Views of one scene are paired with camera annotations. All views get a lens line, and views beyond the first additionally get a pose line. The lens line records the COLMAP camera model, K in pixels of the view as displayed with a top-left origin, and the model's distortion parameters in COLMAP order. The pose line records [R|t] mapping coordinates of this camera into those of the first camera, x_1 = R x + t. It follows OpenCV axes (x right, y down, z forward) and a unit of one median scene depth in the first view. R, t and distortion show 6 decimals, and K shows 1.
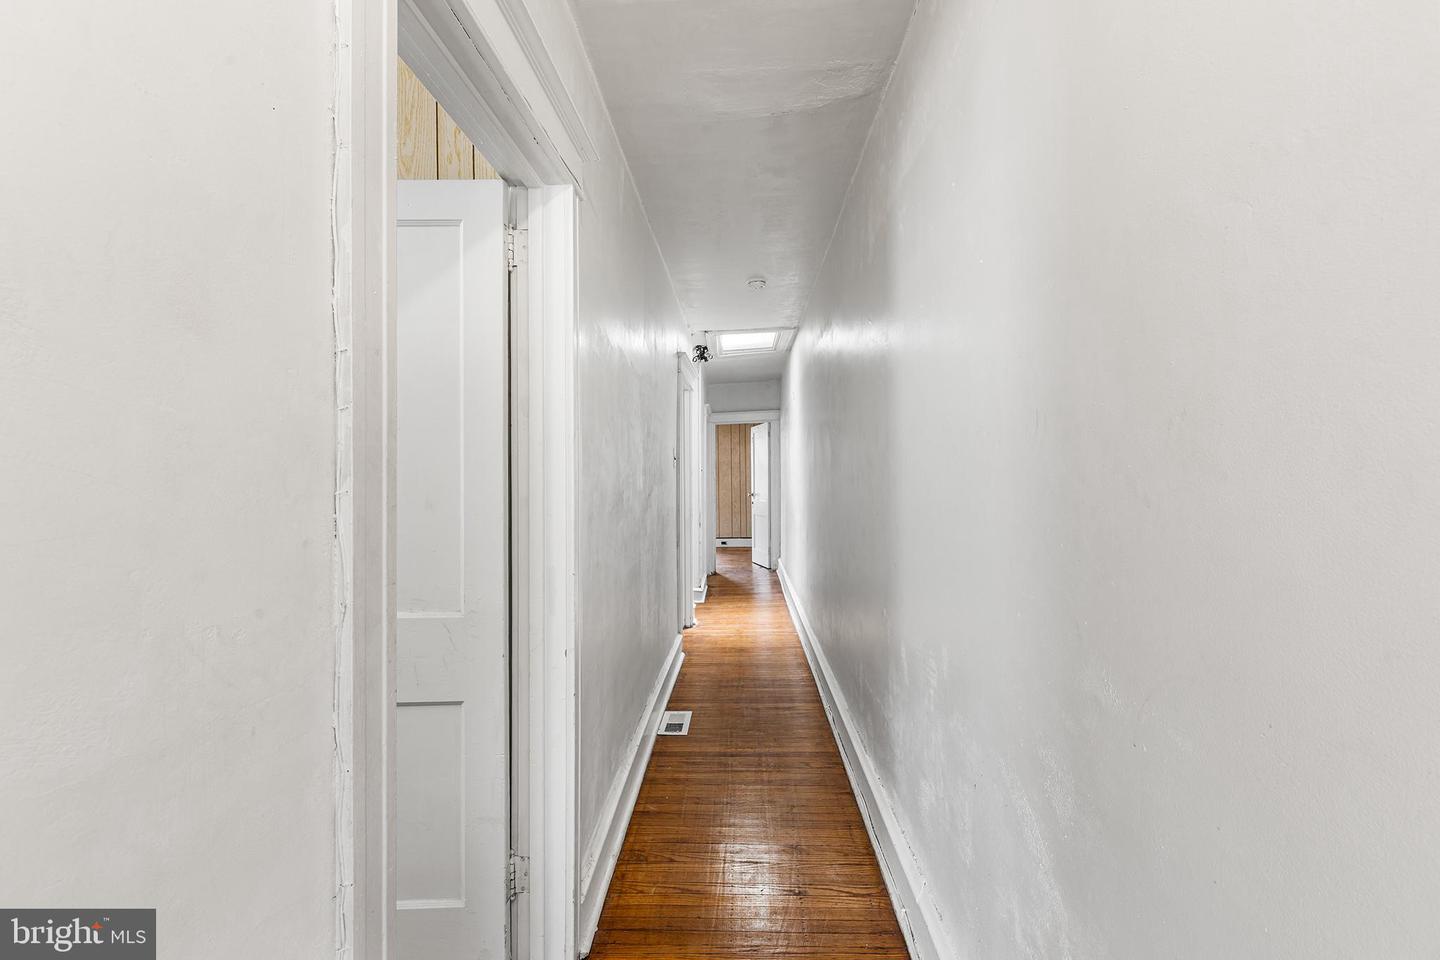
lens RADIAL K [[645.2, 0, 720.7], [0, 645.2, 491.8], [0, 0, 1]] dist [0.002592, 0.000074]
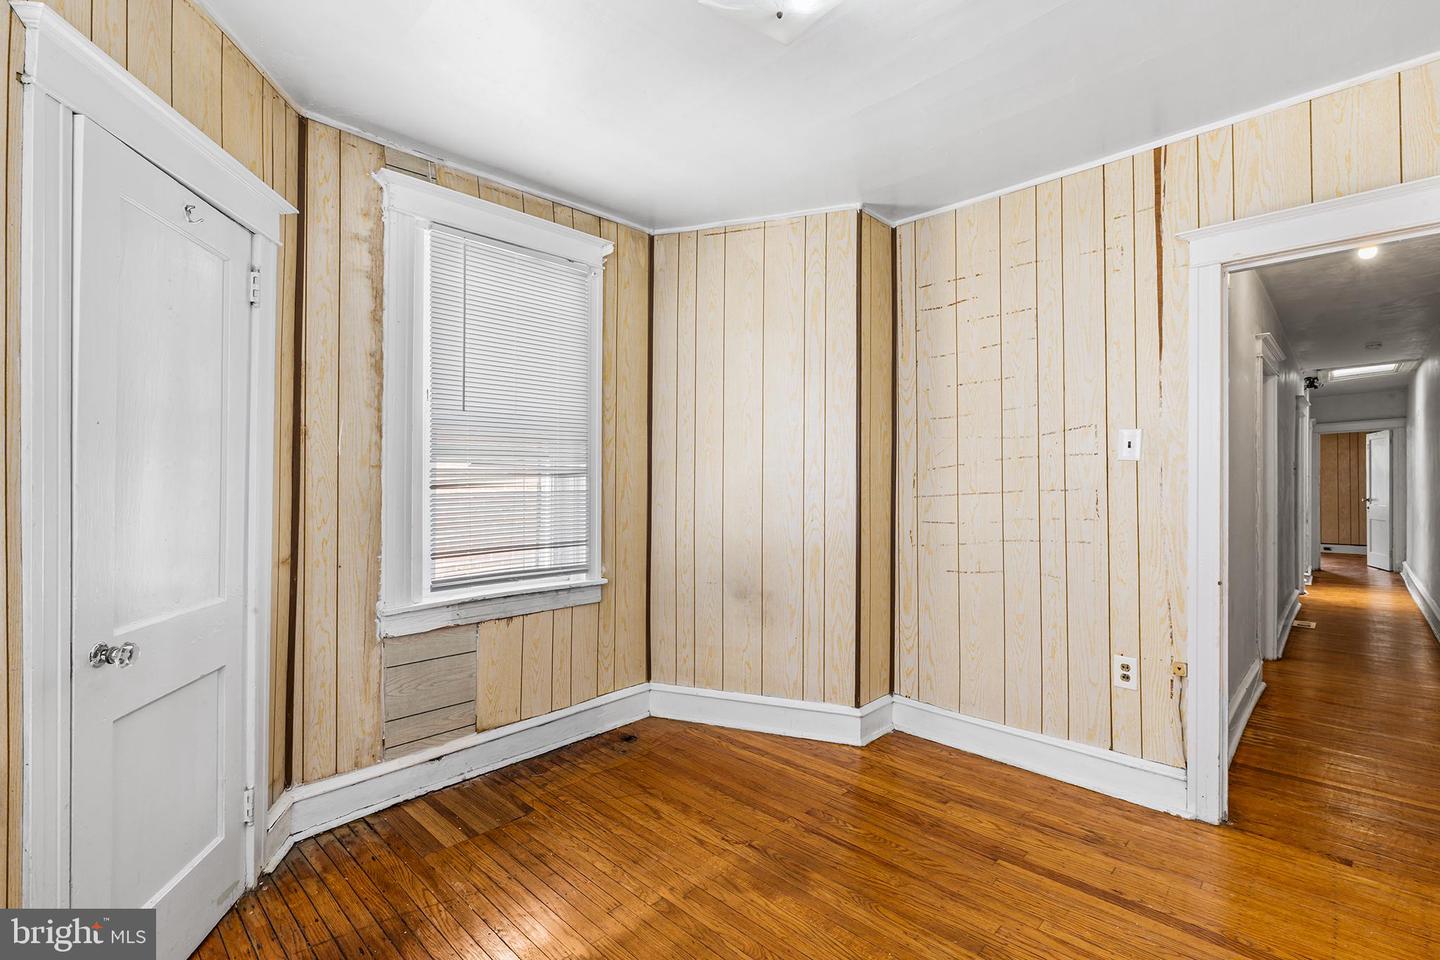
lens RADIAL K [[649.4, 0, 725.4], [0, 649.4, 499.4], [0, 0, 1]] dist [0.002856, -0.000006]
pose [[0.745347, 0.006450, -0.666646, -0.025646], [-0.007331, 0.999972, 0.001478, 0.011746], [0.666637, 0.003786, 0.745373, -0.524139]]
